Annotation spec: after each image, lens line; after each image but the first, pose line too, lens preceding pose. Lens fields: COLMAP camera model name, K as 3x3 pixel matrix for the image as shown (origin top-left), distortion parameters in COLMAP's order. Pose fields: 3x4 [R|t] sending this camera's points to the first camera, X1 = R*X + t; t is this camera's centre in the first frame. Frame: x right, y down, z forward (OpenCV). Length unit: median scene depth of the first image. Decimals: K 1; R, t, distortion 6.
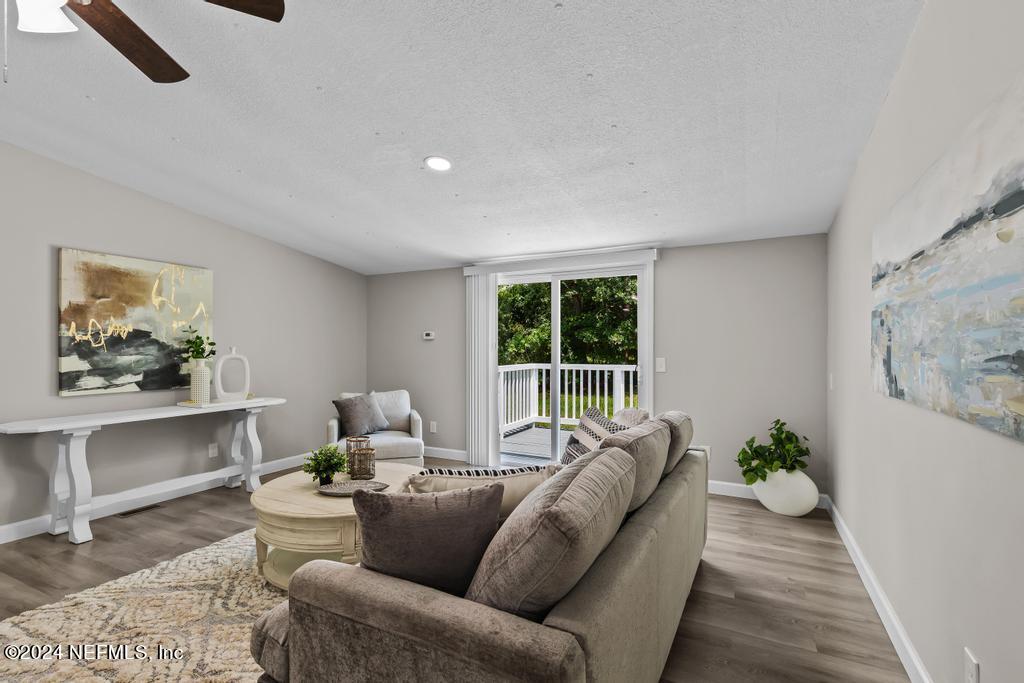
lens RADIAL K [[468.6, 0, 509.0], [0, 468.6, 343.3], [0, 0, 1]] dist [0.002457, 0.000116]
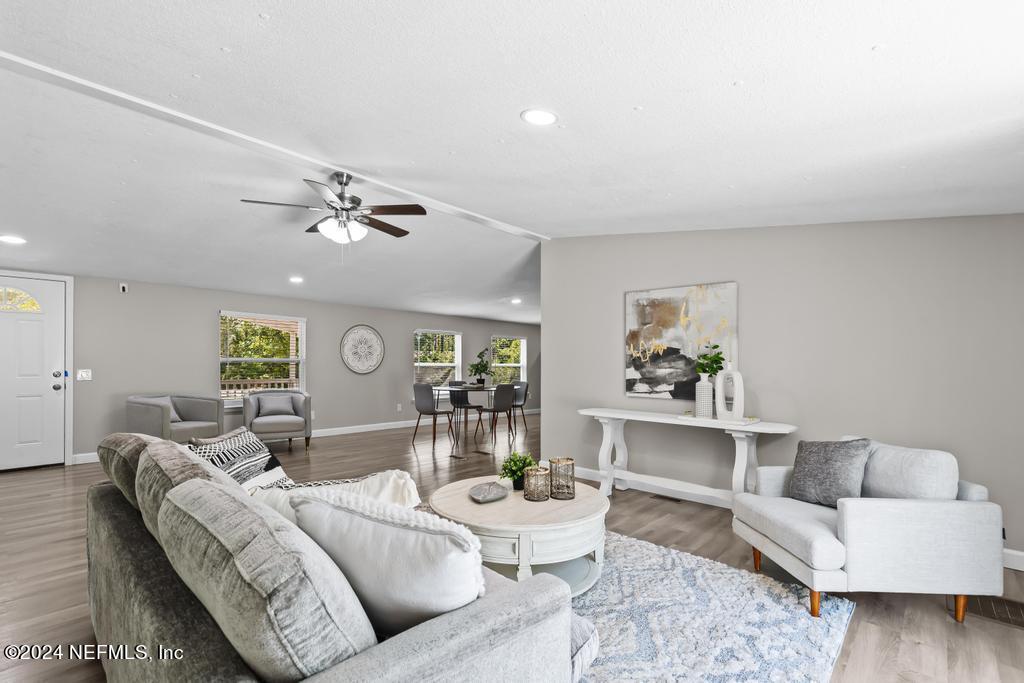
lens RADIAL K [[467.2, 0, 508.1], [0, 467.2, 348.3], [0, 0, 1]] dist [0.002594, 0.000330]
pose [[-0.257895, -0.017988, -0.966005, 0.486877], [0.007999, 0.999753, -0.020752, -0.005209], [0.966140, -0.013079, -0.257687, 0.933523]]
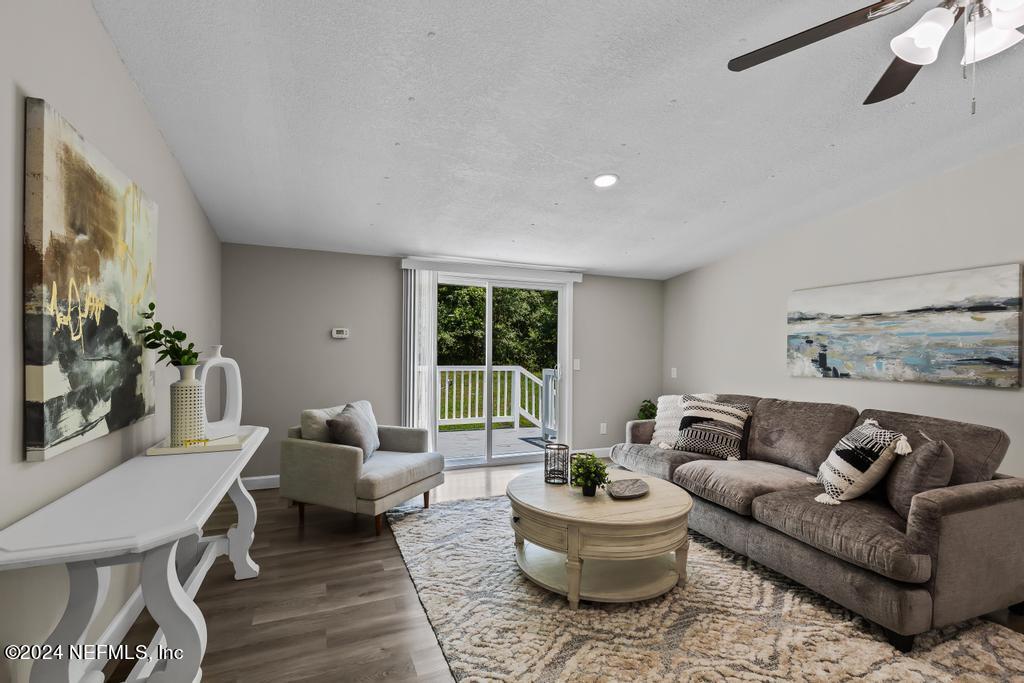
lens RADIAL K [[467.2, 0, 508.1], [0, 467.2, 348.3], [0, 0, 1]] dist [0.002594, 0.000330]
pose [[0.650488, 0.012845, 0.759407, -0.914058], [-0.019817, 0.999804, 0.000063, 0.005525], [-0.759258, -0.015090, 0.650615, 0.385189]]
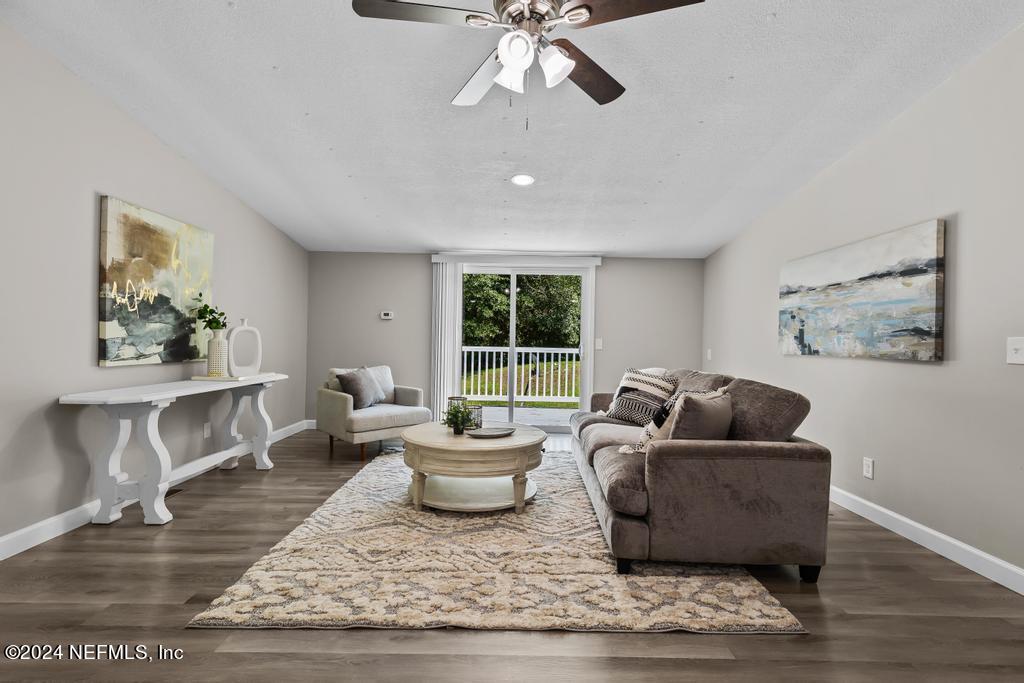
lens RADIAL K [[479.1, 0, 507.4], [0, 479.1, 335.1], [0, 0, 1]] dist [0.004129, 0.000323]
pose [[0.892962, 0.022917, 0.449548, -0.628847], [-0.024526, 0.999697, -0.002245, 0.034798], [-0.449463, -0.009021, 0.893253, -0.119073]]
